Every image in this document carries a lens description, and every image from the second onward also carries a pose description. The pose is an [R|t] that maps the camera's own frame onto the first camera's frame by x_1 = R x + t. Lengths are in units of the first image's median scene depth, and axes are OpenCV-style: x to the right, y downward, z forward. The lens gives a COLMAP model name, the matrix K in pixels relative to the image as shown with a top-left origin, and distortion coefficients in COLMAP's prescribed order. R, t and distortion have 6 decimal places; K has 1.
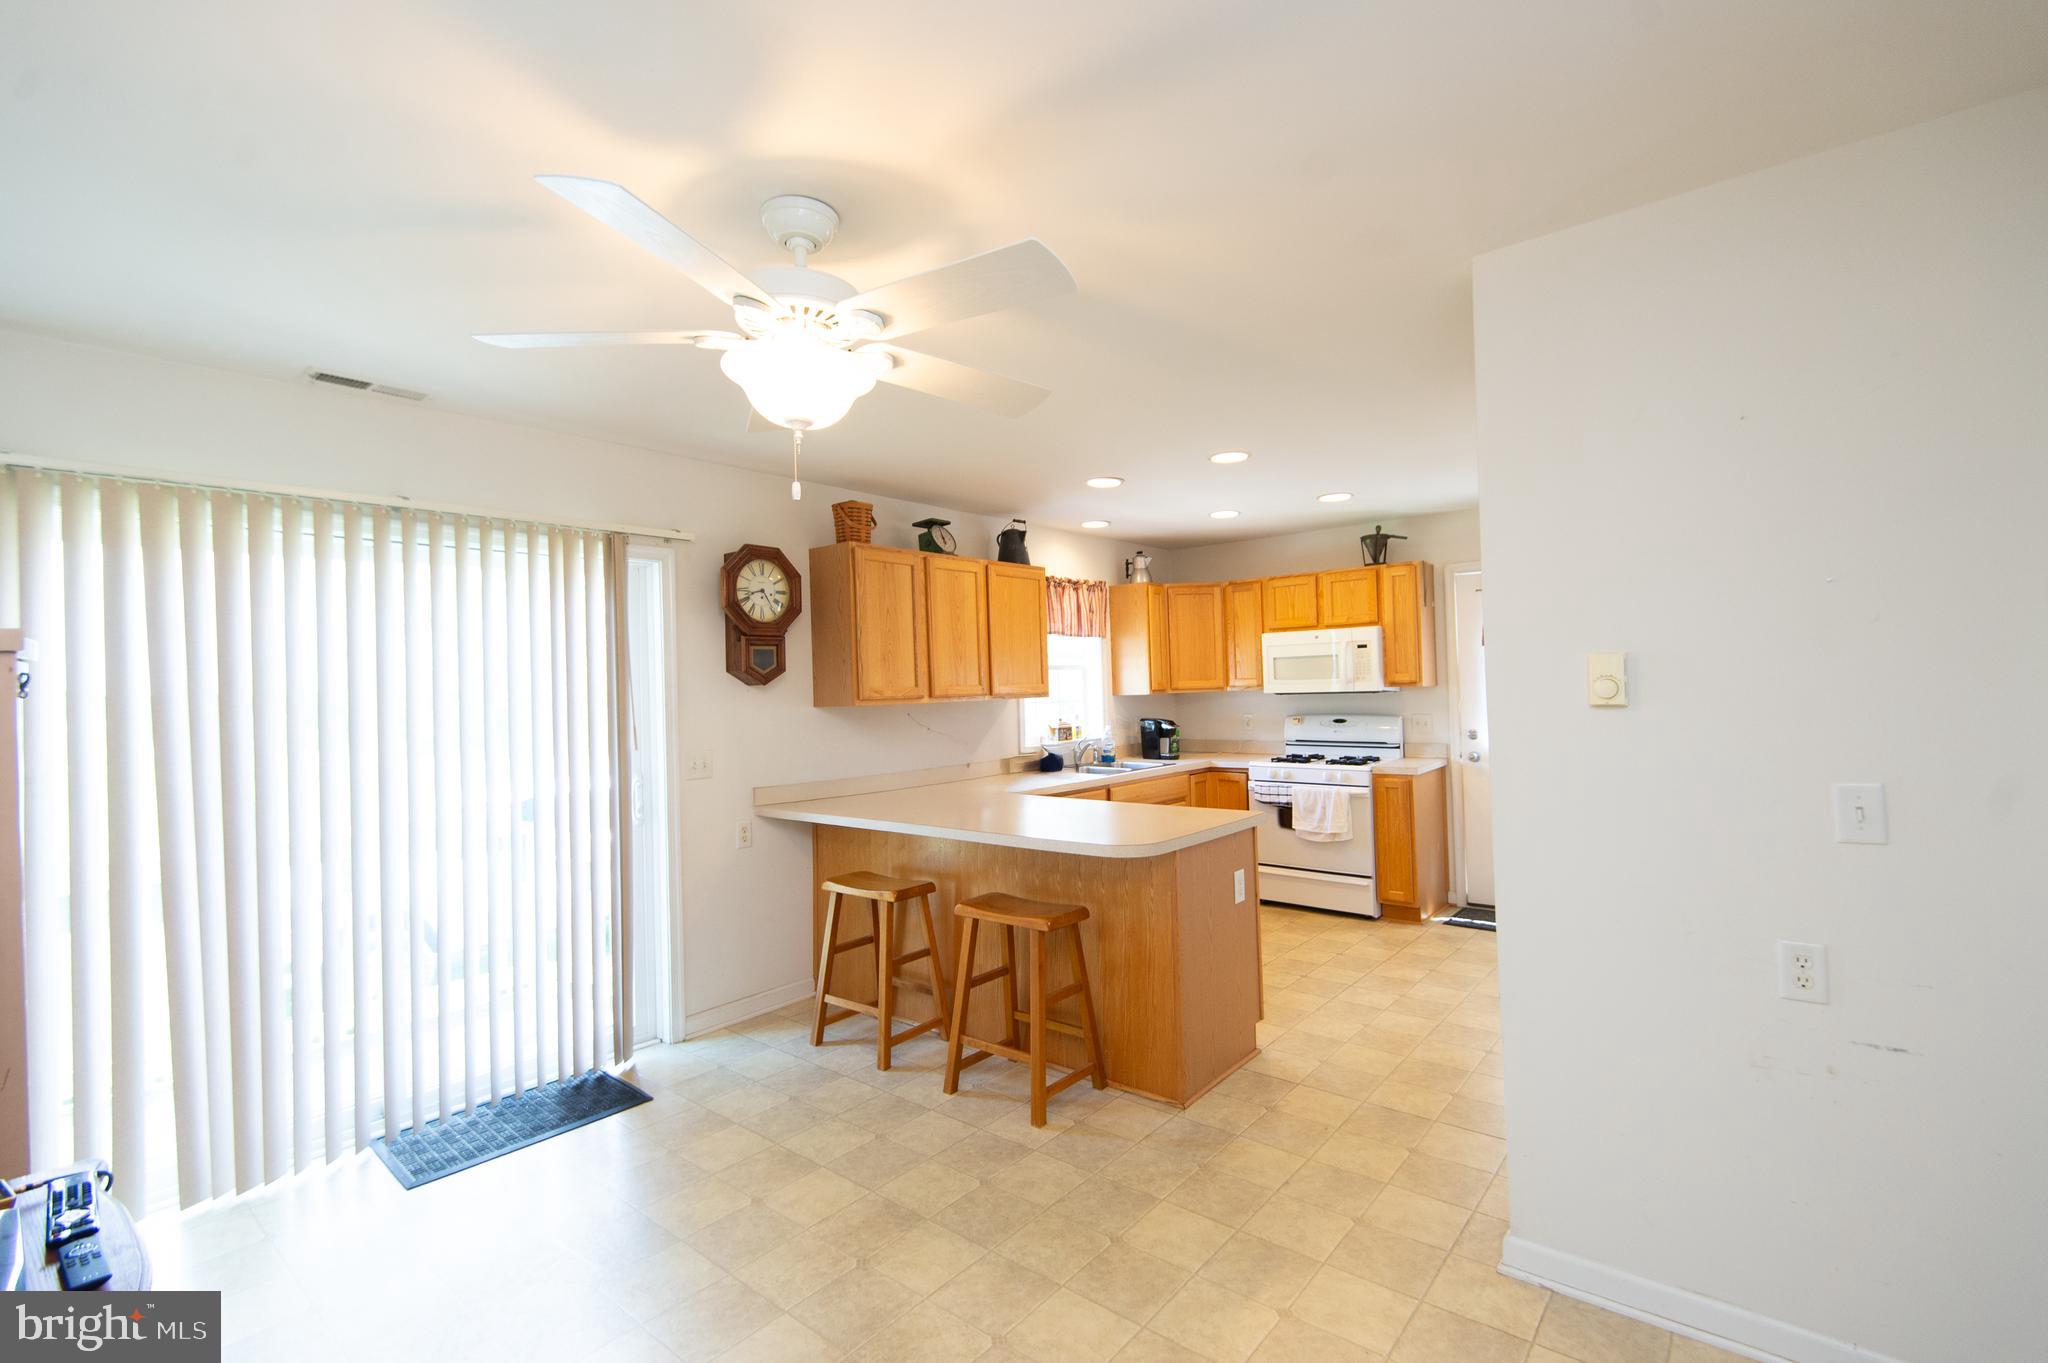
lens RADIAL K [[913.5, 0, 1037.3], [0, 913.5, 667.0], [0, 0, 1]] dist [0.023005, -0.014825]
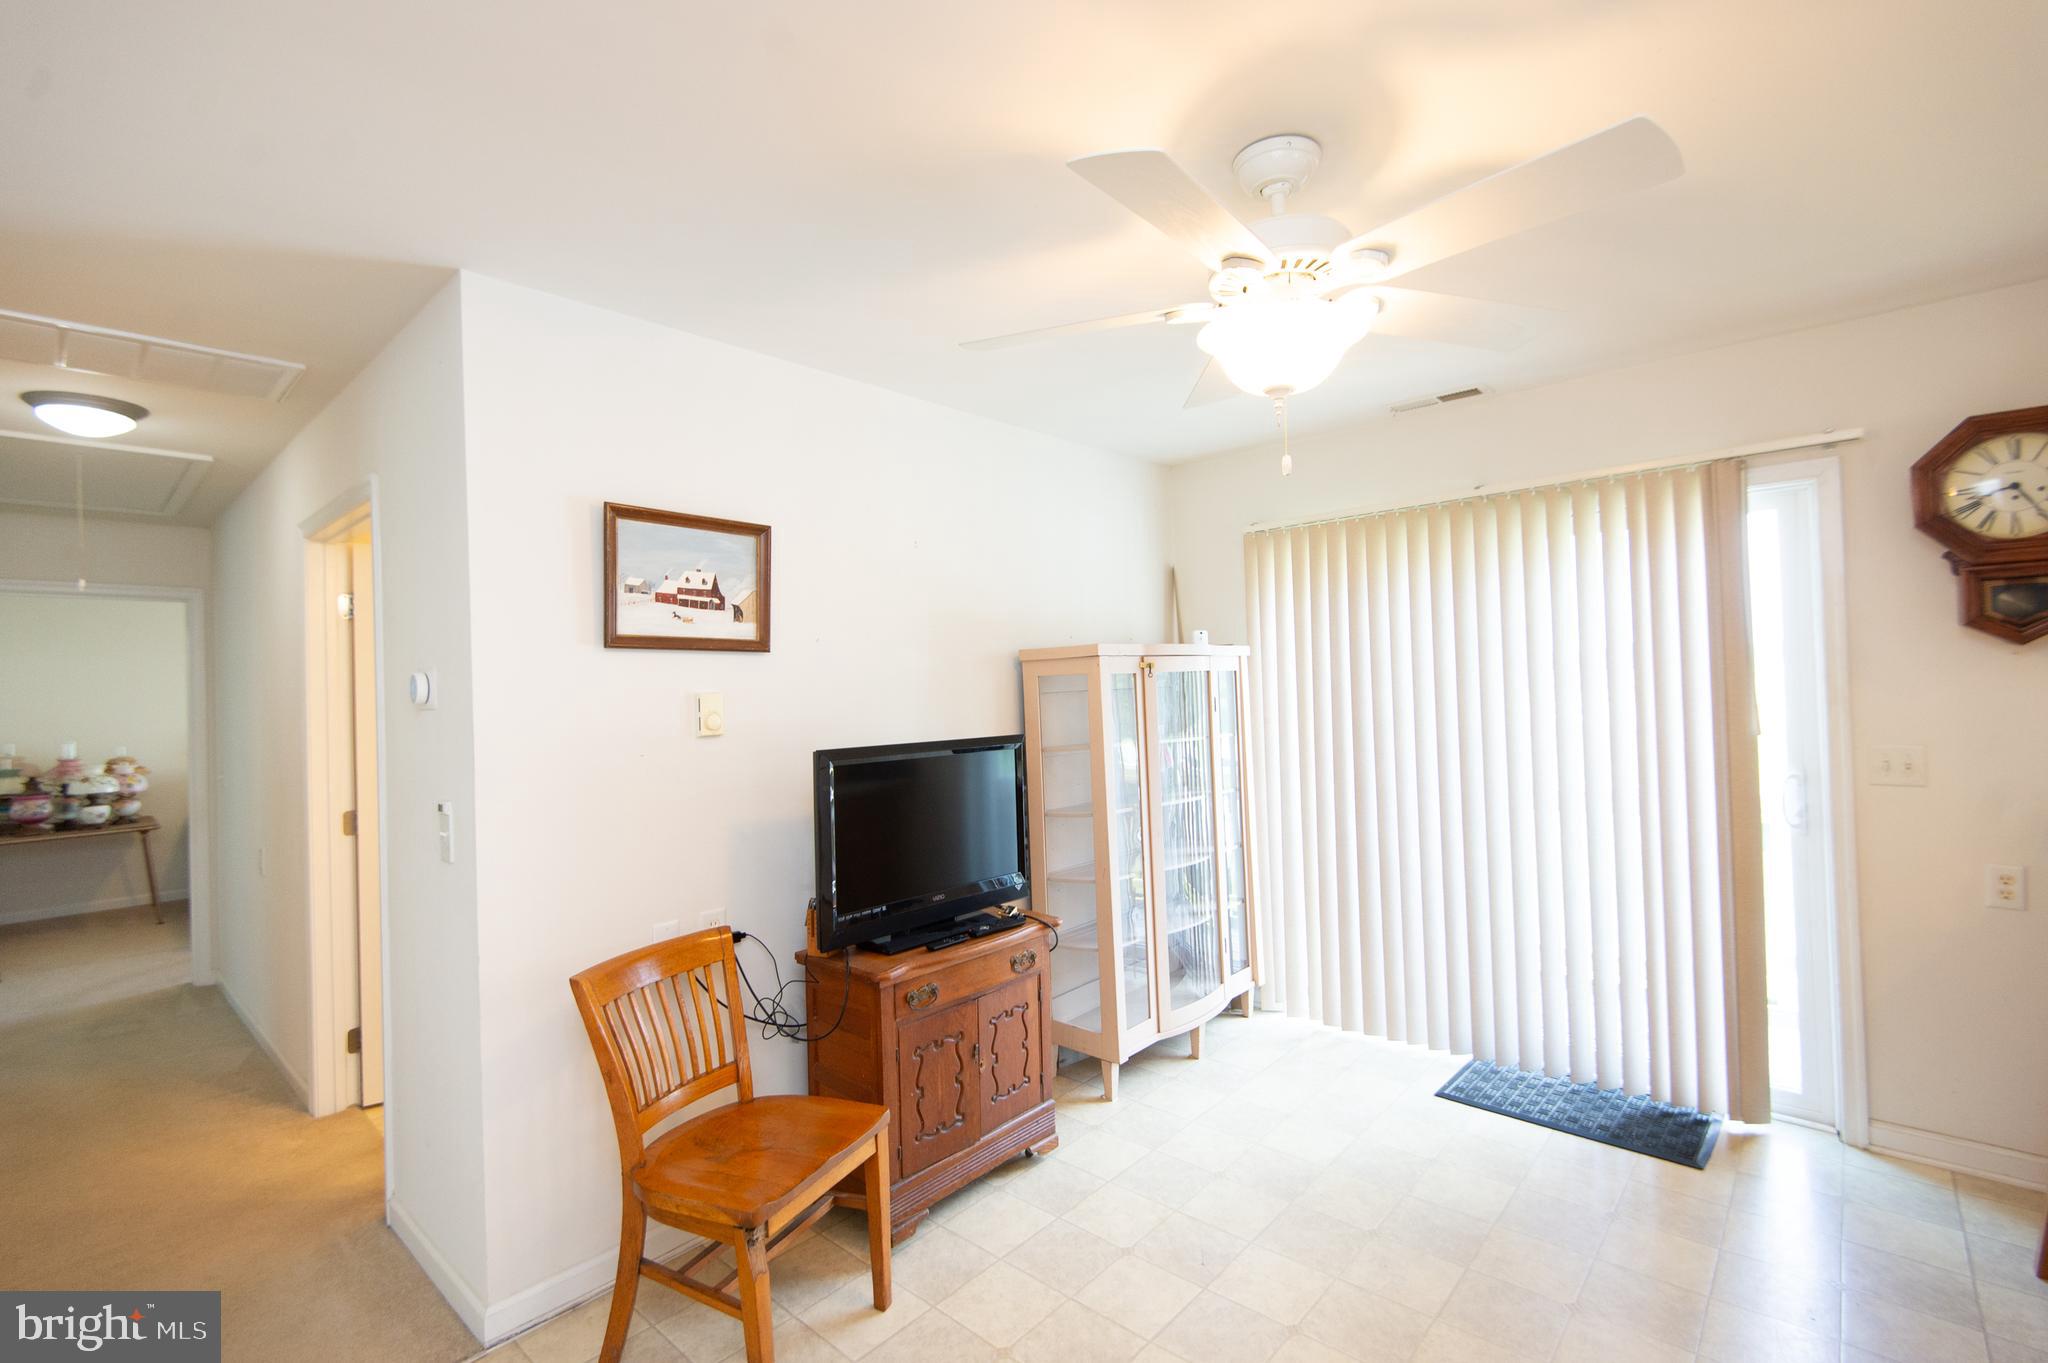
lens RADIAL K [[913.5, 0, 1027.2], [0, 913.5, 685.4], [0, 0, 1]] dist [0.023005, -0.014825]
pose [[-0.042790, 0.026579, -0.998730, 0.240551], [0.056284, 0.998123, 0.024151, -0.003680], [0.997497, -0.055179, -0.044206, 0.280392]]
